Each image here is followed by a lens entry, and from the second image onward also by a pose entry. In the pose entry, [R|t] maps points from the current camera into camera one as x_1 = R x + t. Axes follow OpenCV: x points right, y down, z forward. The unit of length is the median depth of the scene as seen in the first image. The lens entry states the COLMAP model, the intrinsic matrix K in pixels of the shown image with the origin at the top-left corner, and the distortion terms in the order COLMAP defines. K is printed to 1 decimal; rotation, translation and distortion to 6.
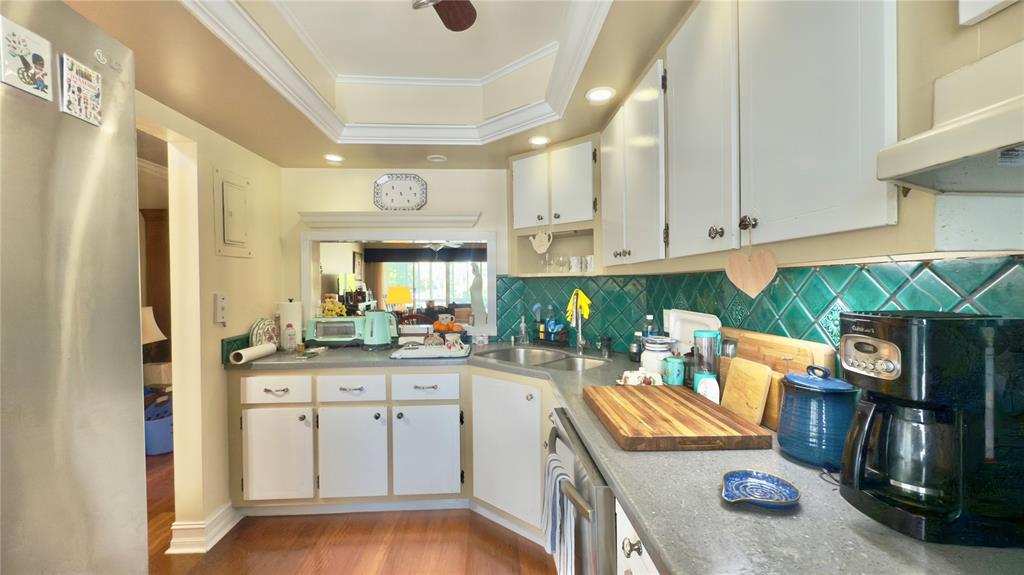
lens RADIAL K [[411.3, 0, 512.0], [0, 411.3, 287.5], [0, 0, 1]] dist [-0.002154, -0.000140]
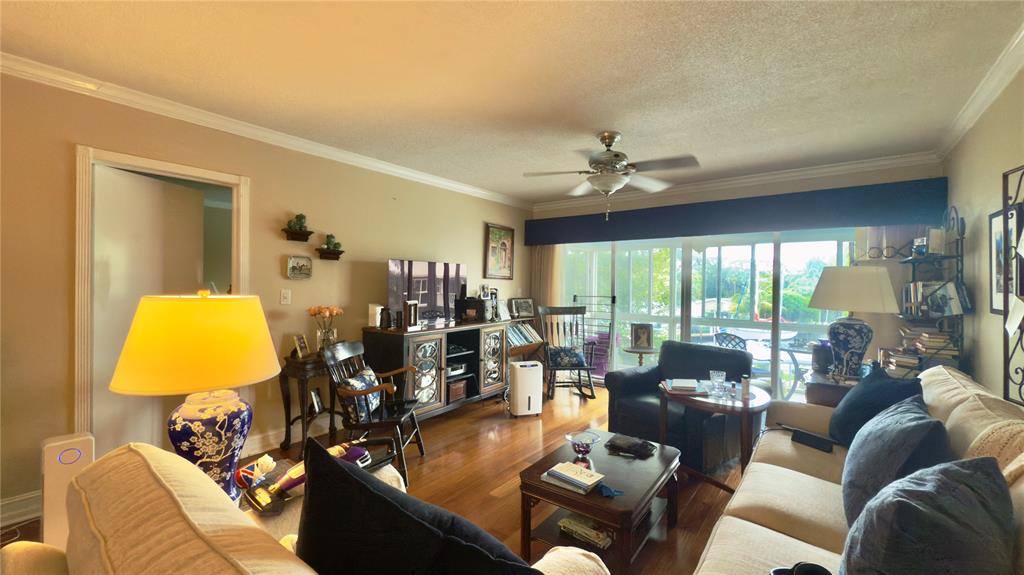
lens RADIAL K [[411.3, 0, 512.0], [0, 411.3, 287.5], [0, 0, 1]] dist [-0.002154, -0.000140]
pose [[0.755129, 0.030267, -0.654877, -0.016206], [-0.031574, 0.999454, 0.009784, -0.011162], [0.654815, 0.013289, 0.755672, 0.626171]]
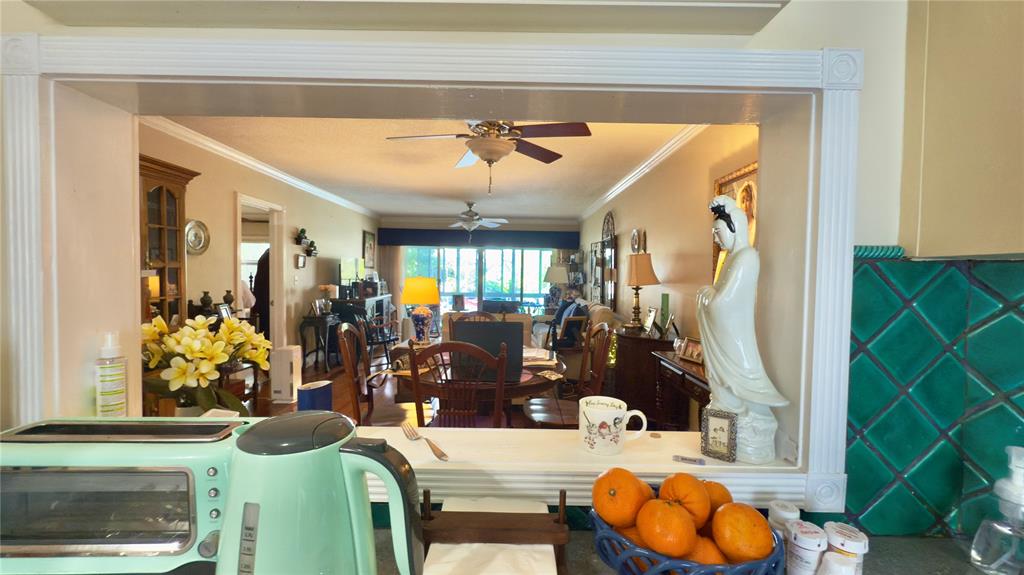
lens RADIAL K [[411.3, 0, 512.0], [0, 411.3, 287.5], [0, 0, 1]] dist [-0.002154, -0.000140]
pose [[0.998139, 0.033708, -0.050825, -0.063251], [-0.032586, 0.999210, 0.022753, -0.006306], [0.051552, -0.021054, 0.998448, 0.239274]]
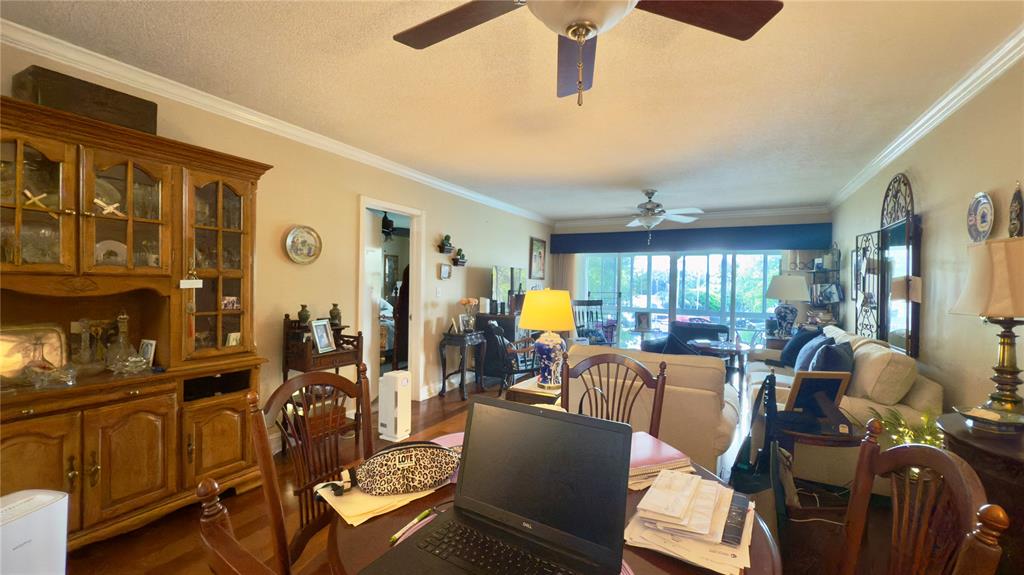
lens RADIAL K [[411.3, 0, 512.0], [0, 411.3, 287.5], [0, 0, 1]] dist [-0.002154, -0.000140]
pose [[0.851769, 0.037211, -0.522594, -0.046598], [-0.036843, 0.999259, 0.011101, -0.008616], [0.522620, 0.009799, 0.852509, 0.392602]]
